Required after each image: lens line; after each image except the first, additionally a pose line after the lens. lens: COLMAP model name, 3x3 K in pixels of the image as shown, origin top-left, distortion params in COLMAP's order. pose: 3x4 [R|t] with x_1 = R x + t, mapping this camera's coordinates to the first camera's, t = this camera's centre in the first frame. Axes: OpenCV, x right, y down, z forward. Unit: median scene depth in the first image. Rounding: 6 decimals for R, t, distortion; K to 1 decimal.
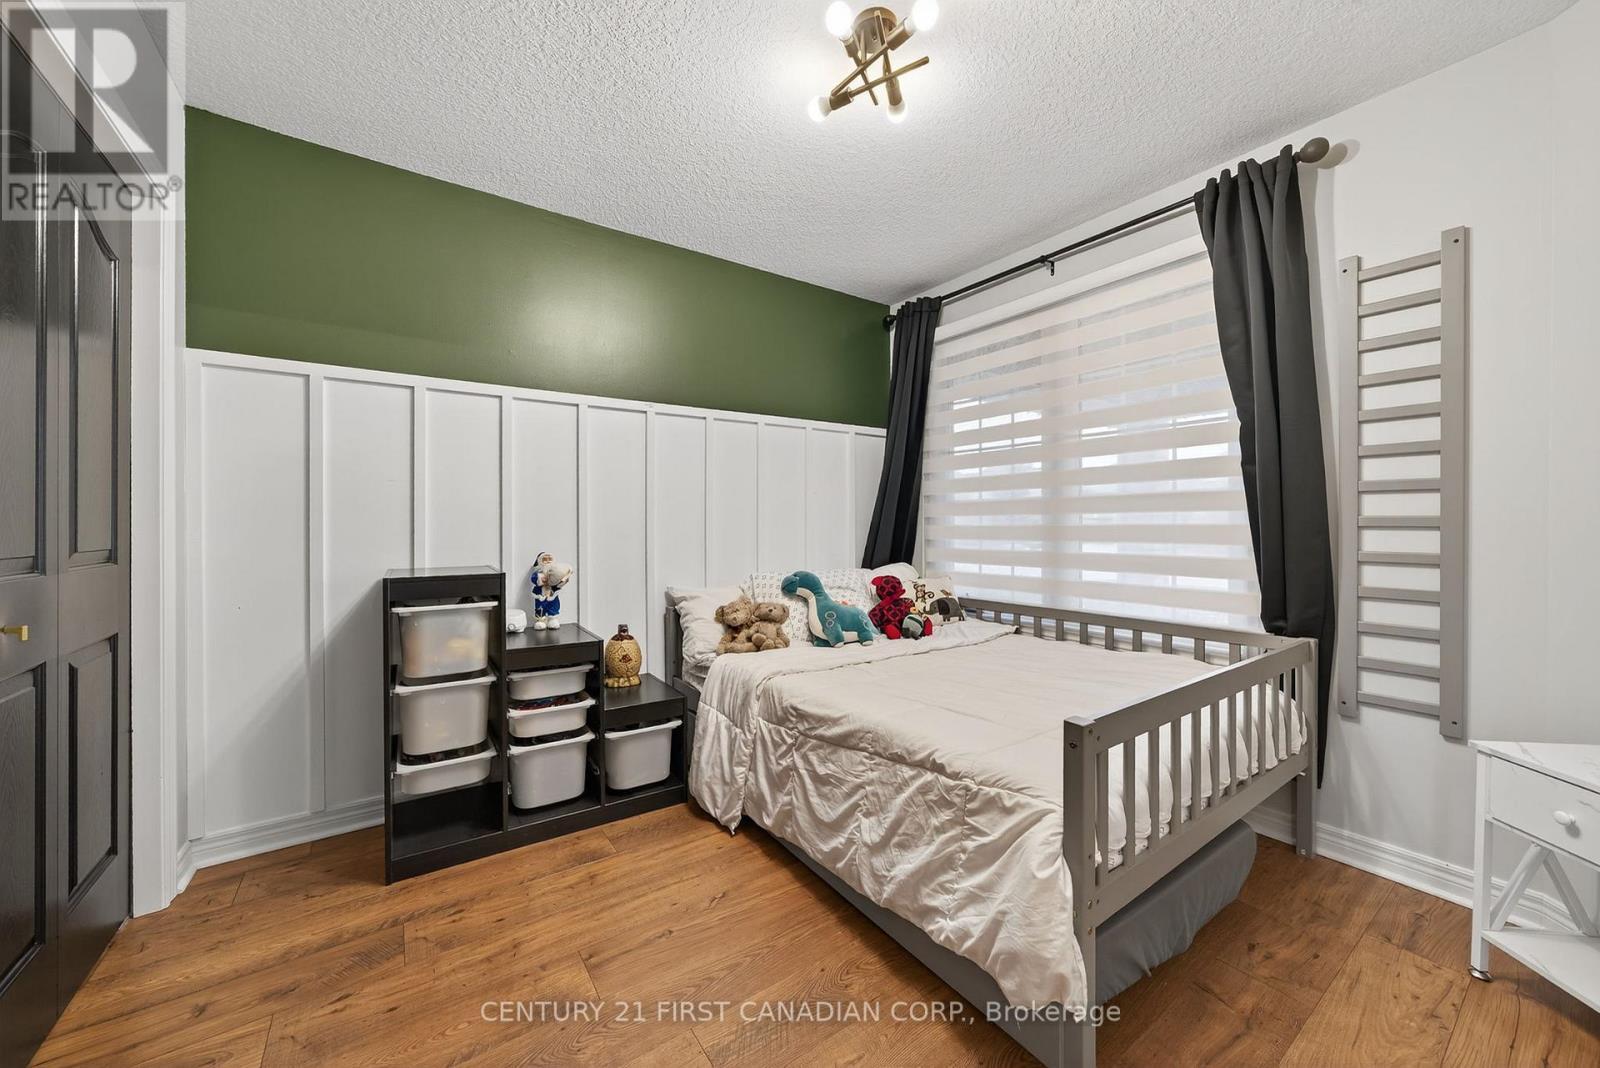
lens RADIAL K [[592.9, 0, 807.6], [0, 592.9, 550.6], [0, 0, 1]] dist [-0.022820, 0.000312]
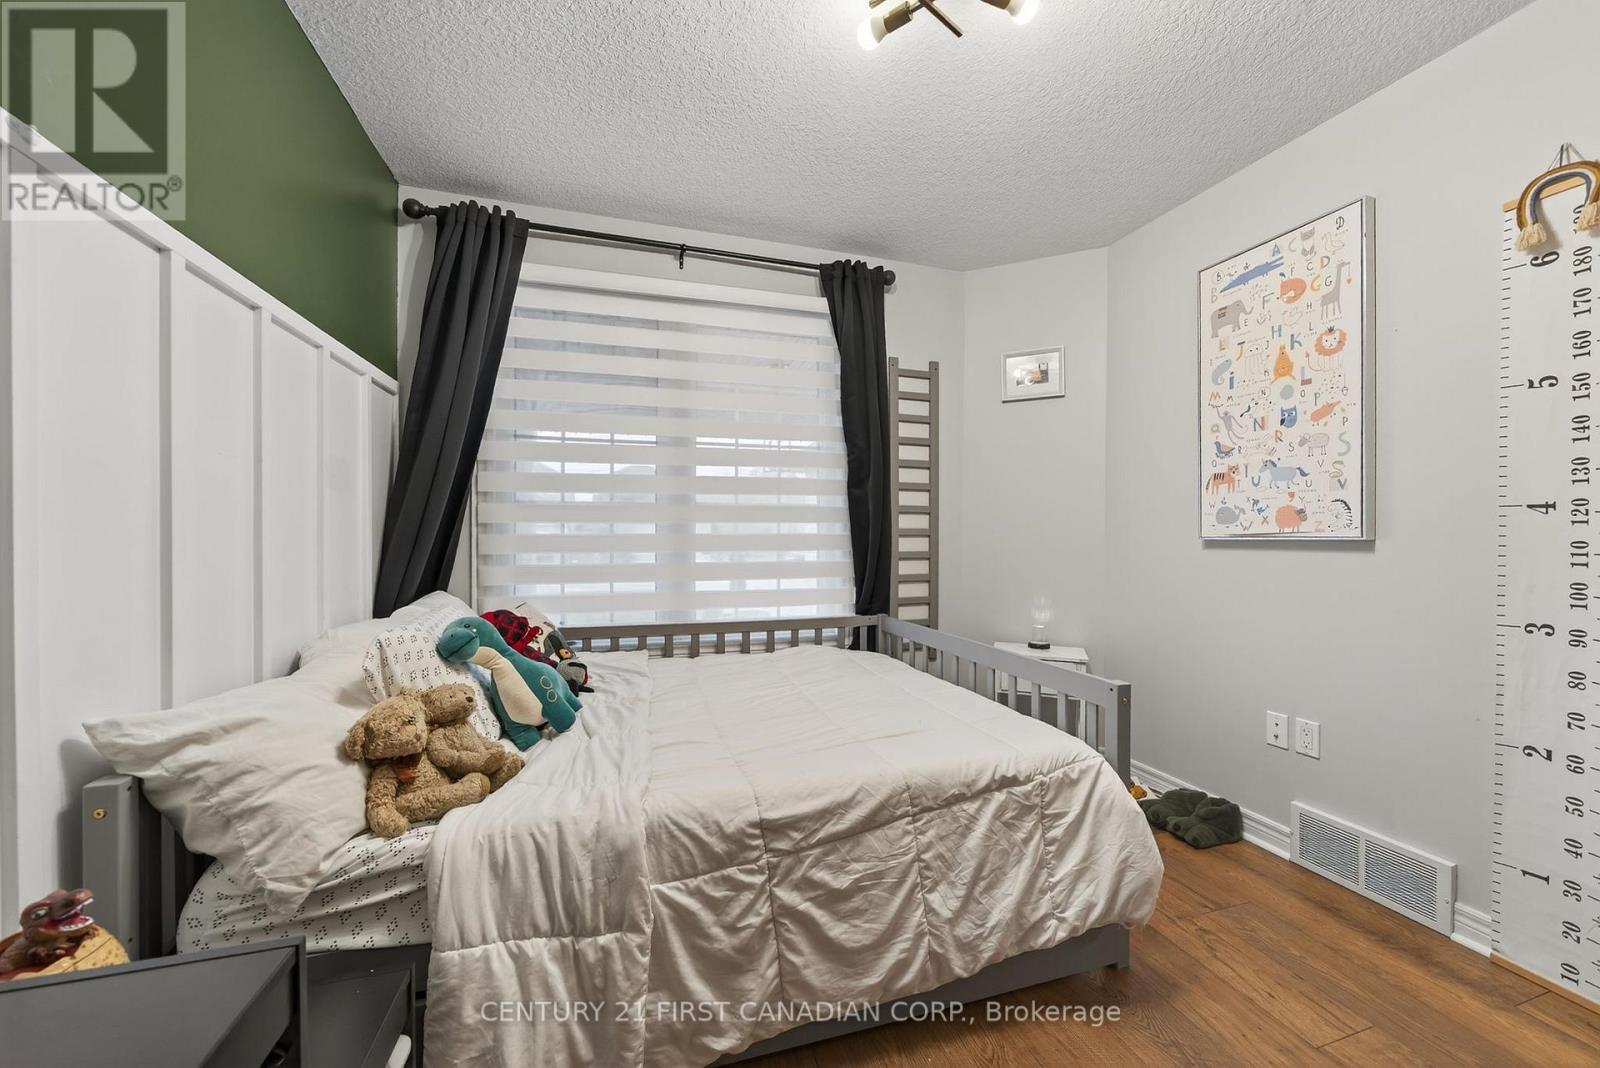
lens RADIAL K [[592.9, 0, 807.6], [0, 592.9, 550.6], [0, 0, 1]] dist [-0.022820, 0.000312]
pose [[0.302491, -0.020670, 0.952928, -0.632792], [0.038881, 0.999200, 0.009332, -0.028878], [-0.952359, 0.034227, 0.303053, 0.796252]]
